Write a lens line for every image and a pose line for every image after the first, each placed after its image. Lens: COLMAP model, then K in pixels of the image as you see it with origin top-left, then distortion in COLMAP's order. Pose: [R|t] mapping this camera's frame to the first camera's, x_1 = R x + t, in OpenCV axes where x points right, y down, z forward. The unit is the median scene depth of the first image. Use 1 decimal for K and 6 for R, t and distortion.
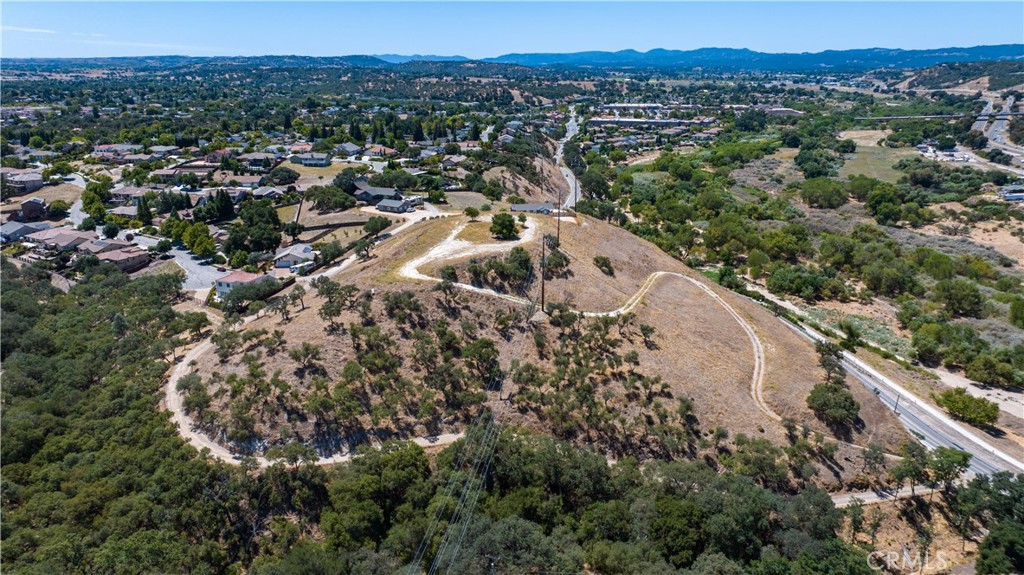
lens RADIAL K [[719.5, 0, 518.0], [0, 719.5, 286.0], [0, 0, 1]] dist [-0.029470, 0.023912]
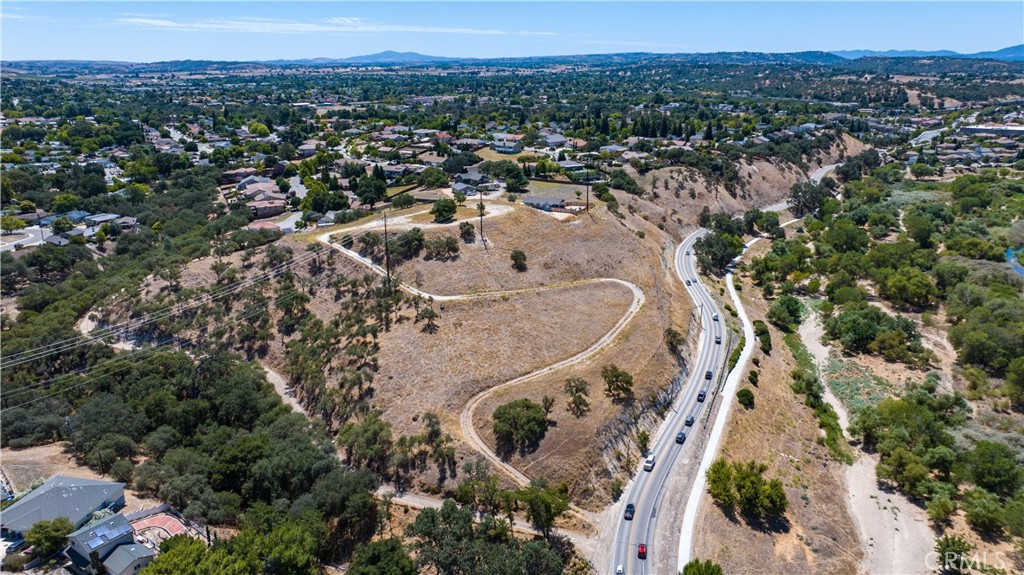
lens RADIAL K [[719.5, 0, 518.0], [0, 719.5, 286.0], [0, 0, 1]] dist [-0.029470, 0.023912]
pose [[0.823548, 0.163321, -0.543227, 0.111308], [-0.160730, 0.985593, 0.052646, -0.007308], [0.543999, 0.043956, 0.837934, 0.023450]]
